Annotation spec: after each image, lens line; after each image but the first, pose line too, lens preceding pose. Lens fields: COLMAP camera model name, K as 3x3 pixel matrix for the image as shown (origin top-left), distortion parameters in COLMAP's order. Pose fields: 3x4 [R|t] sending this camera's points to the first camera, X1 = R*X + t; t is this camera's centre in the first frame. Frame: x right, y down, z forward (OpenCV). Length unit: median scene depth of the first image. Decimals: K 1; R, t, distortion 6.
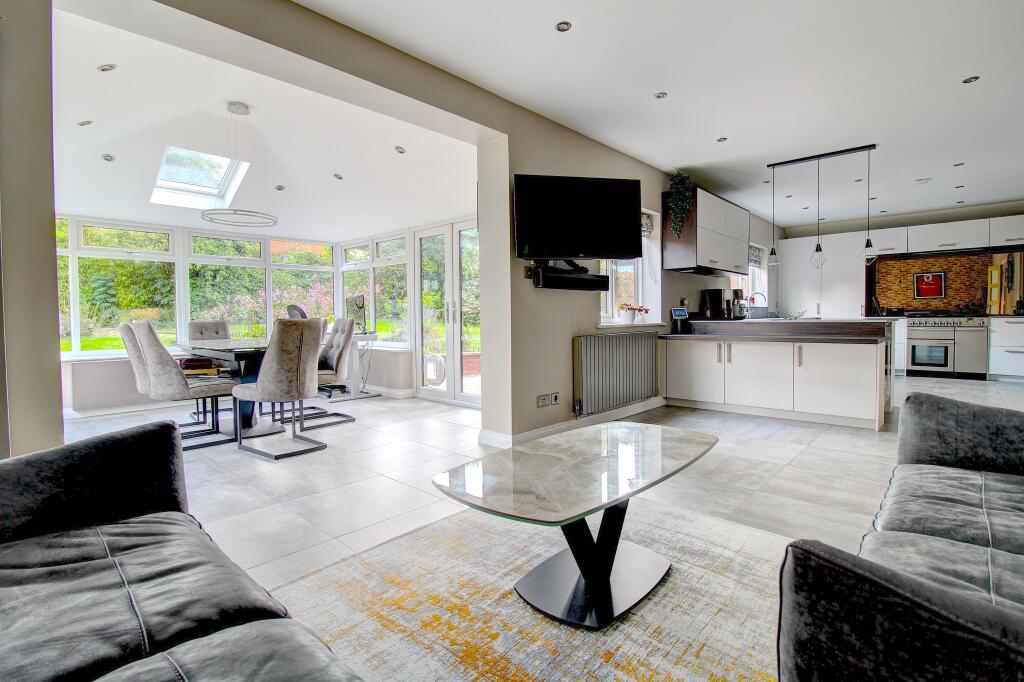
lens RADIAL K [[480.7, 0, 517.0], [0, 480.7, 337.8], [0, 0, 1]] dist [-0.008857, -0.007003]
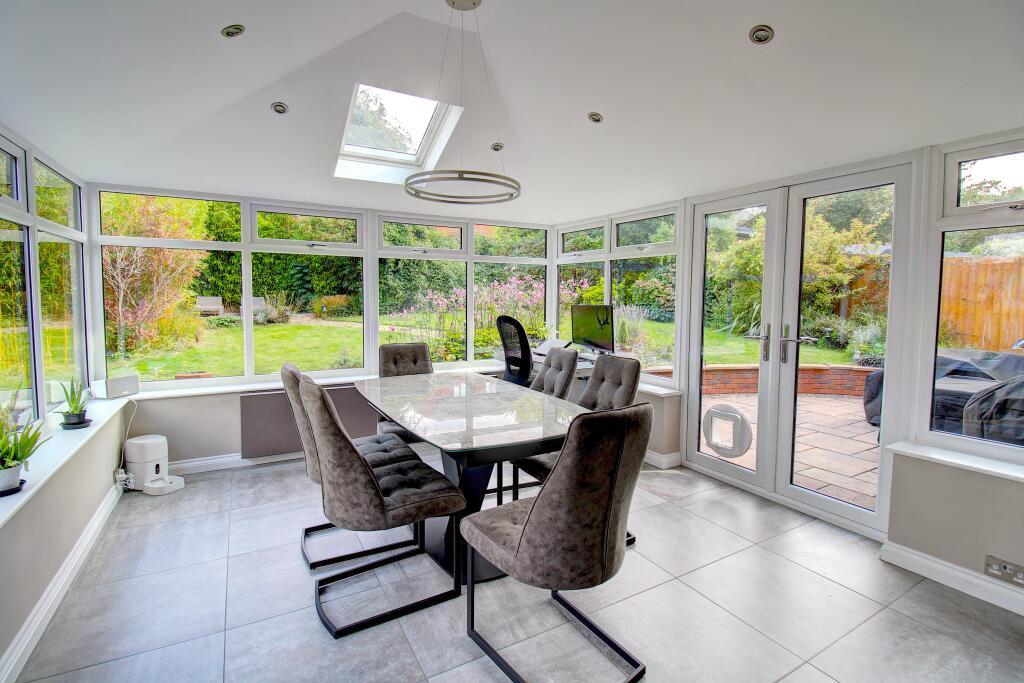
lens RADIAL K [[480.7, 0, 517.0], [0, 480.7, 337.9], [0, 0, 1]] dist [-0.008857, -0.007003]
pose [[0.953608, 0.042076, -0.298096, -0.242421], [-0.029120, 0.998434, 0.047770, -0.071047], [0.299639, -0.036873, 0.953340, 0.331406]]
